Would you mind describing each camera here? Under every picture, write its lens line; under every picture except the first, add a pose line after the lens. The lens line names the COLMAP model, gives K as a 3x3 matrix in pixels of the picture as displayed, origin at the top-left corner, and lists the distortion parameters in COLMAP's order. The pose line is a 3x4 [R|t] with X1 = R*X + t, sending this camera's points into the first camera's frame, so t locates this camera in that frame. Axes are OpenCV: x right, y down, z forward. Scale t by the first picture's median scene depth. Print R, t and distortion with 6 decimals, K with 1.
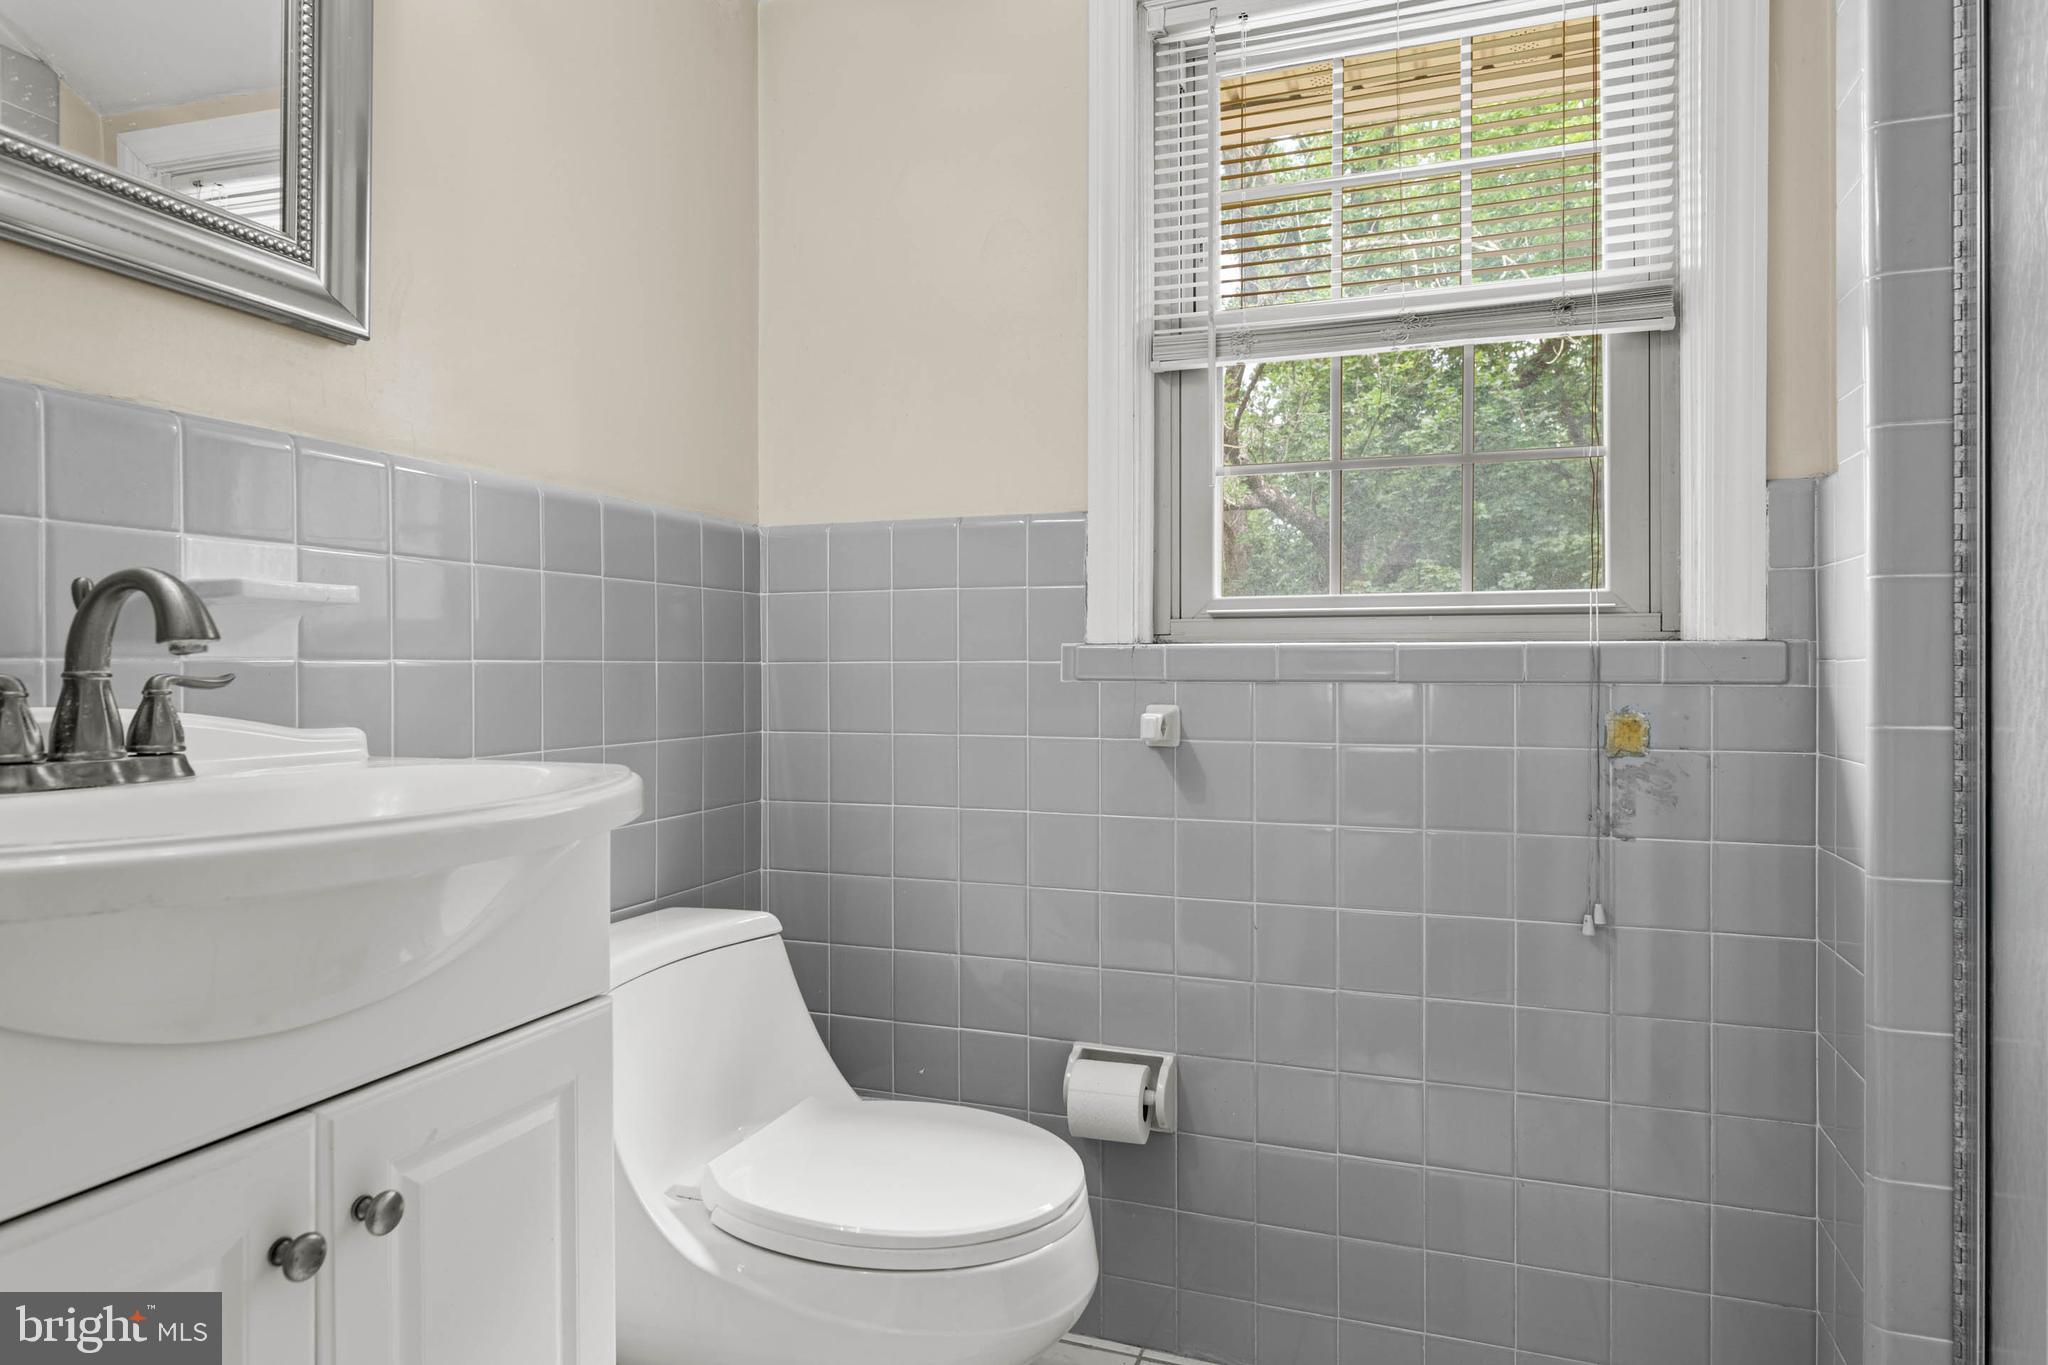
lens RADIAL K [[1156.1, 0, 1018.2], [0, 1156.1, 671.8], [0, 0, 1]] dist [0.002206, -0.001349]
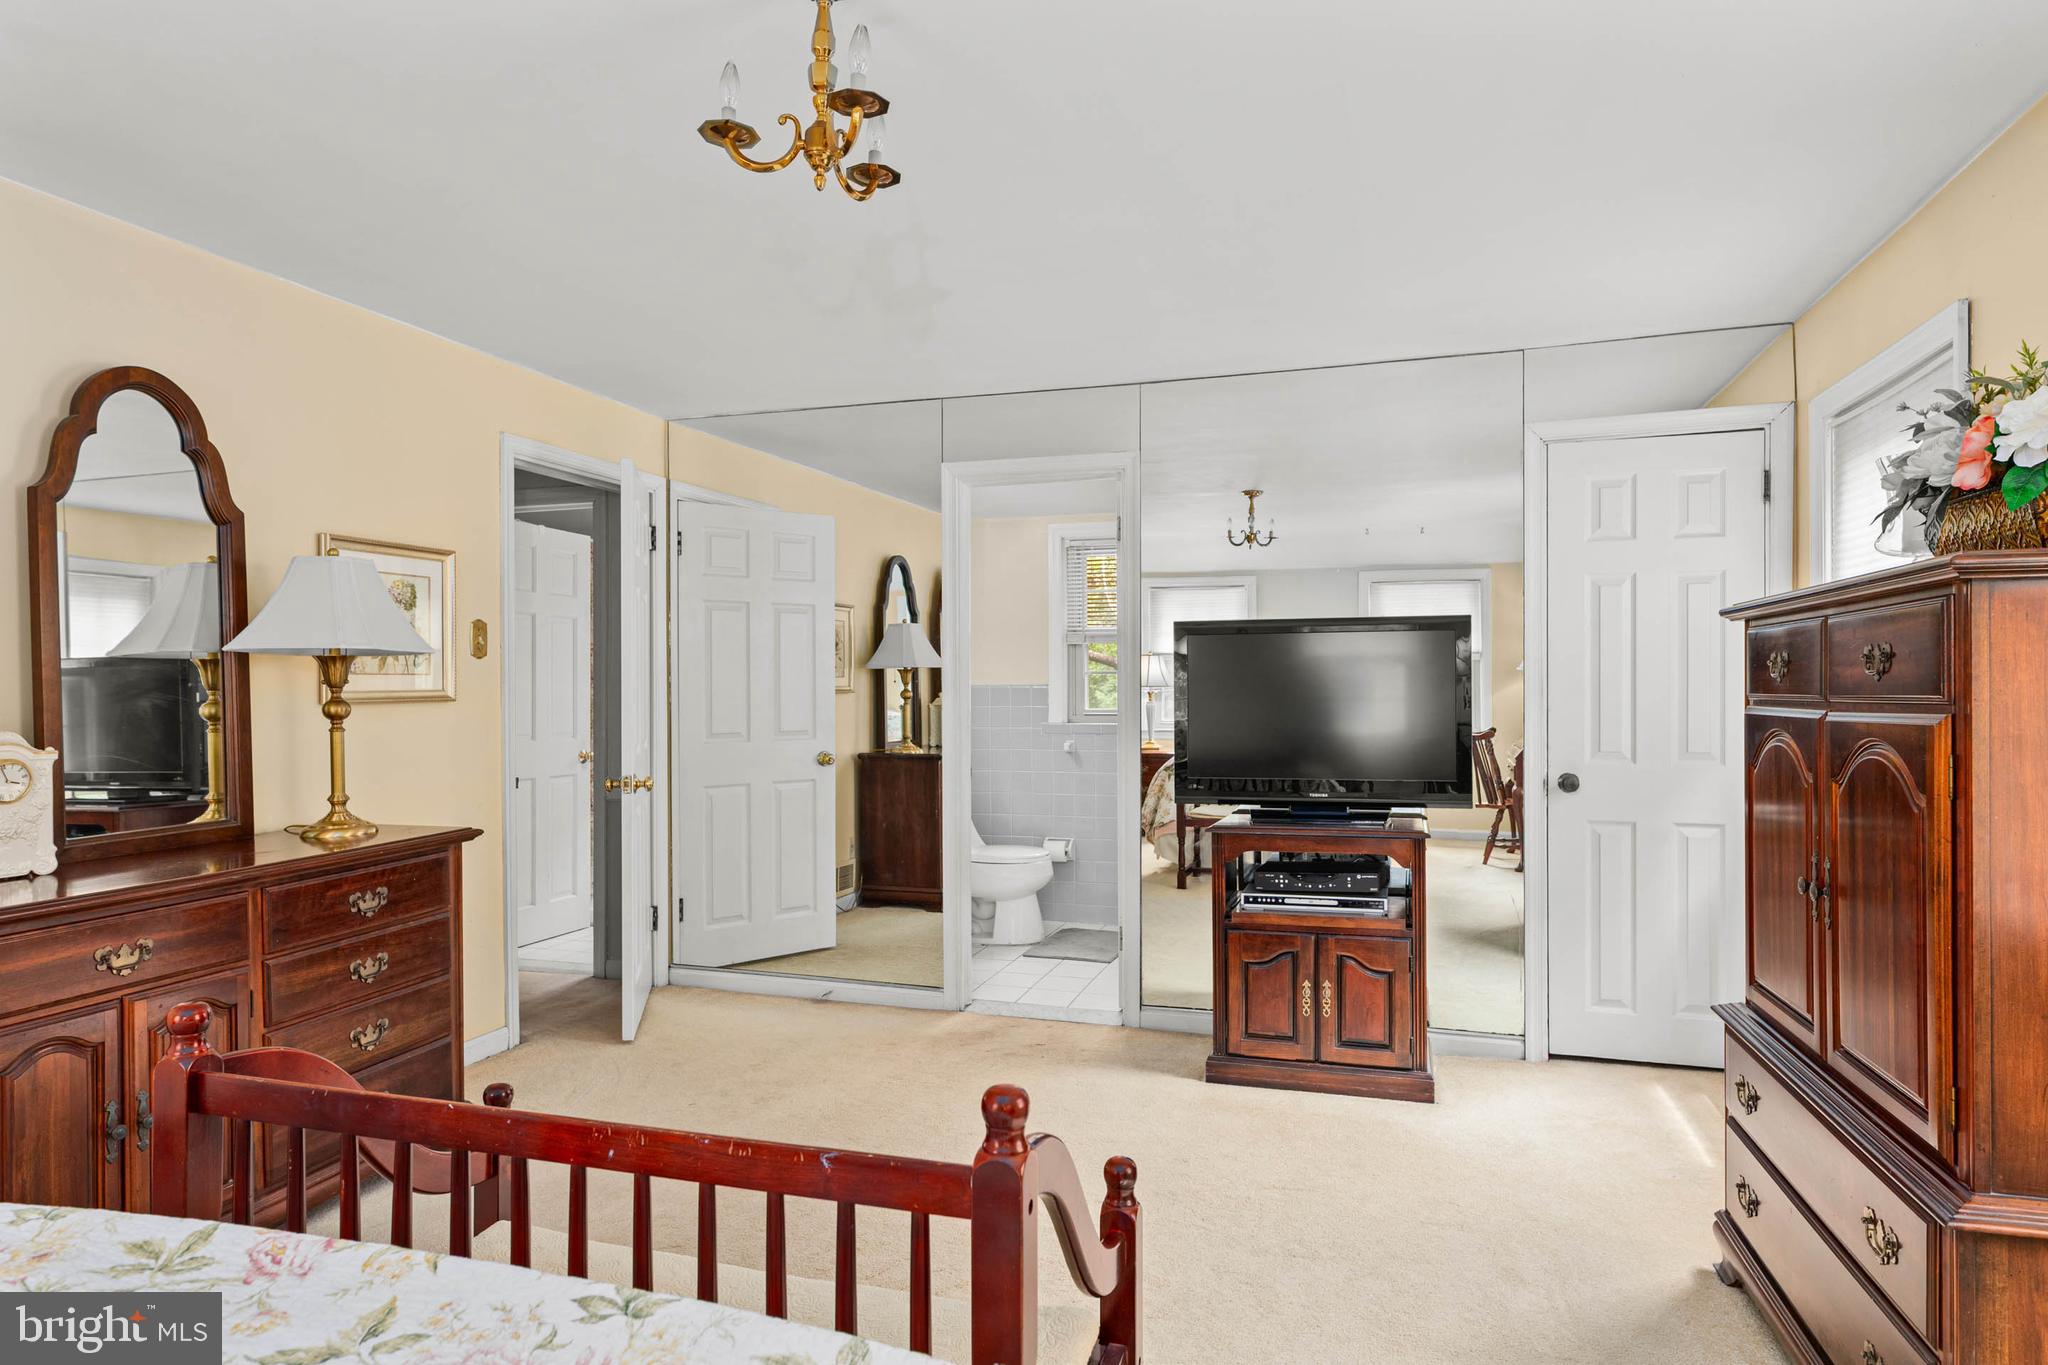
lens RADIAL K [[1156.1, 0, 1023.1], [0, 1156.1, 687.6], [0, 0, 1]] dist [0.002206, -0.001349]
pose [[0.997903, -0.001638, 0.064706, -0.234272], [0.002628, 0.999881, -0.015218, -0.076815], [-0.064673, 0.015356, 0.997788, -2.382502]]
